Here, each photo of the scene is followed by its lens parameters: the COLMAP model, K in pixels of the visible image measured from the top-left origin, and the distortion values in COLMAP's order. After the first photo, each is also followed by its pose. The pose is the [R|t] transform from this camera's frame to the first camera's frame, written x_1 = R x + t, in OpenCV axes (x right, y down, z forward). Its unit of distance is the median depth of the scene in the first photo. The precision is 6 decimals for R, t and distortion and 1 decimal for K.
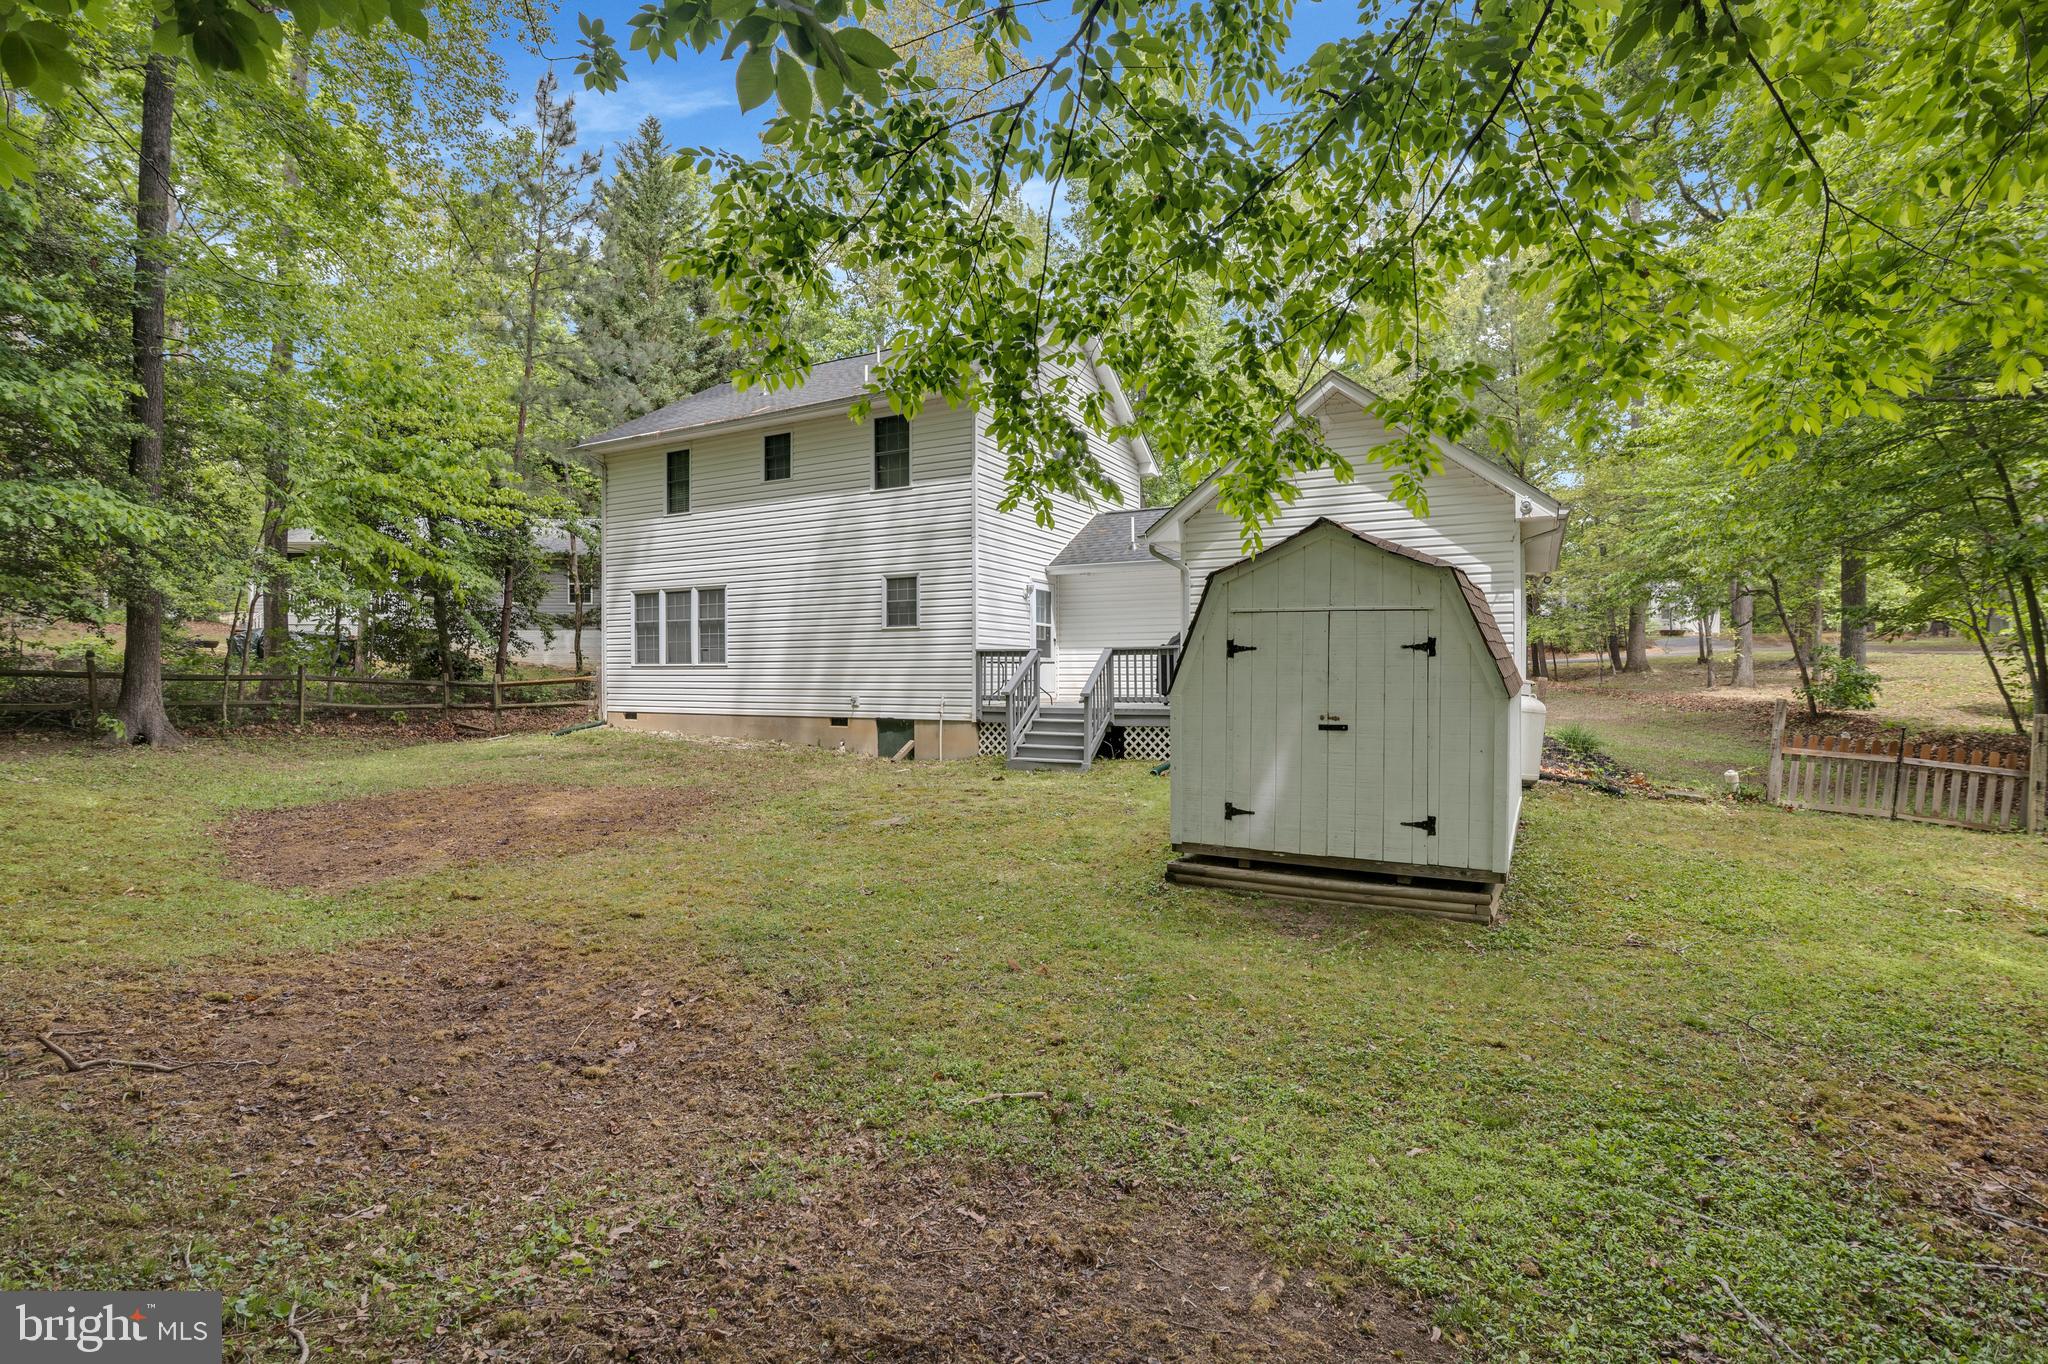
lens RADIAL K [[972.4, 0, 1029.9], [0, 972.4, 679.1], [0, 0, 1]] dist [-0.015956, -0.000347]
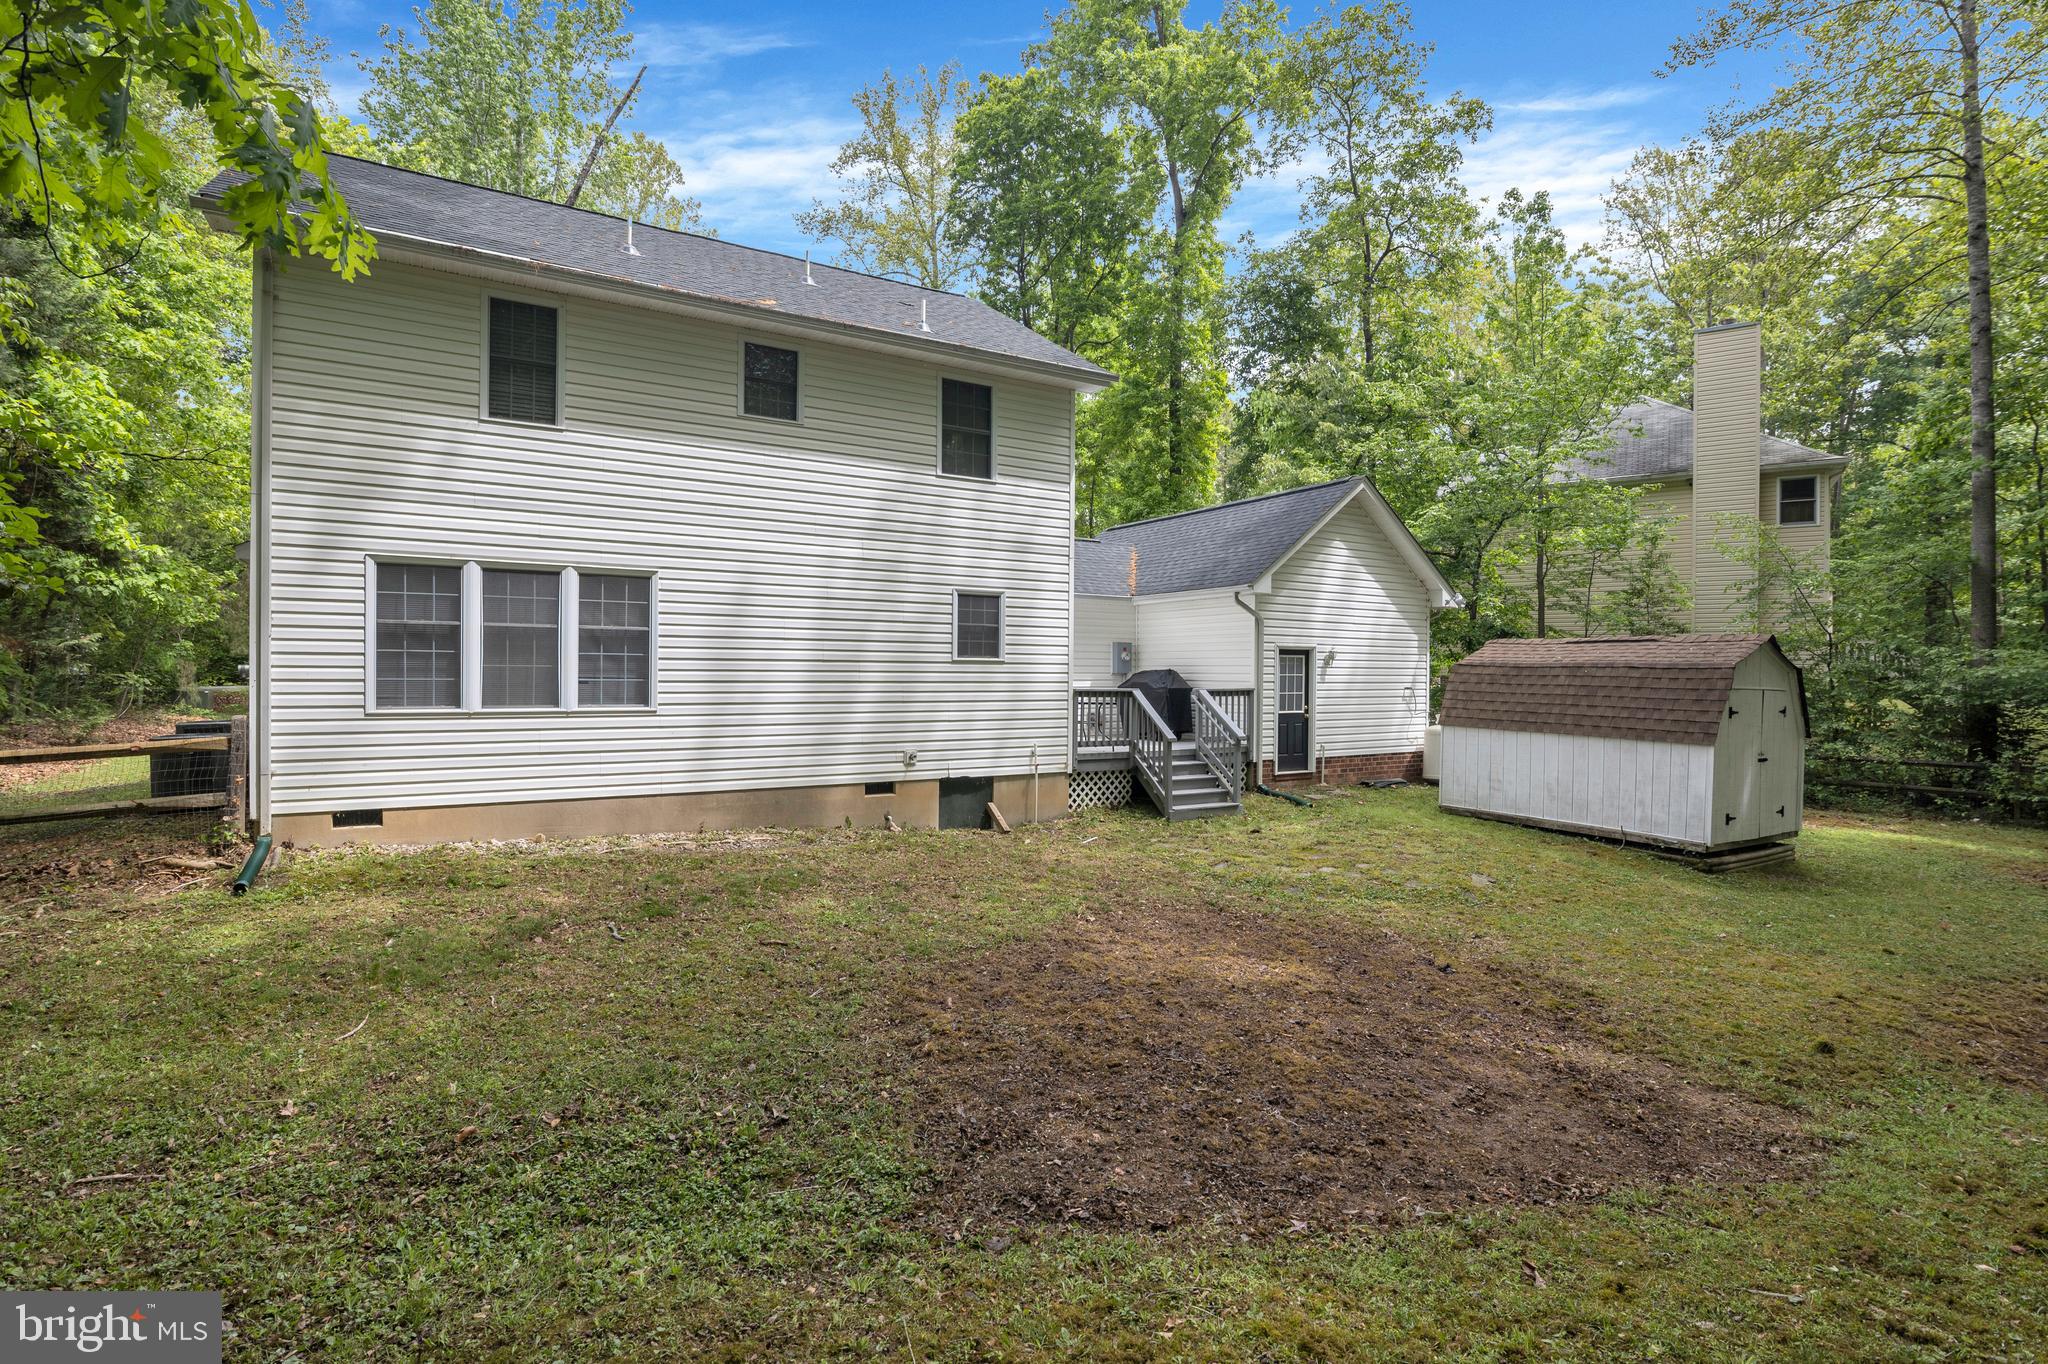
lens RADIAL K [[972.4, 0, 1043.8], [0, 972.4, 687.6], [0, 0, 1]] dist [-0.015956, -0.000347]
pose [[0.491391, -0.007214, 0.870909, -0.767490], [-0.004874, 0.999927, 0.011033, -0.038301], [-0.870926, -0.009667, 0.491320, 0.559521]]
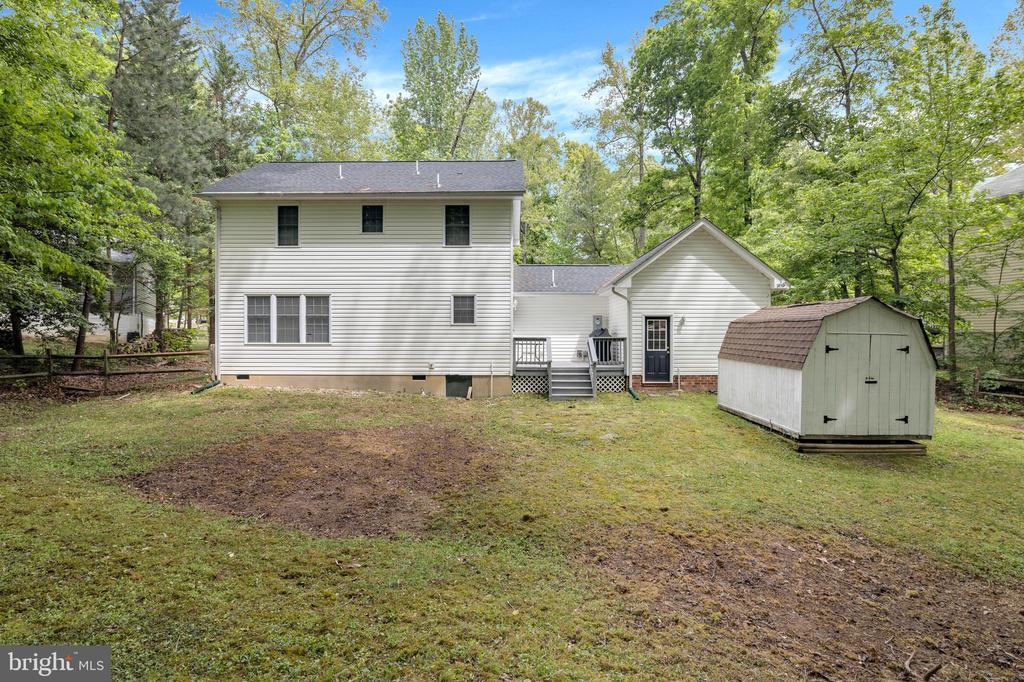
lens RADIAL K [[486.2, 0, 518.1], [0, 486.2, 338.7], [0, 0, 1]] dist [-0.015956, -0.000347]
pose [[0.877854, -0.000558, 0.478927, -0.463223], [-0.000373, 0.999998, 0.001849, -0.027129], [-0.478927, -0.001802, 0.877853, 0.160733]]
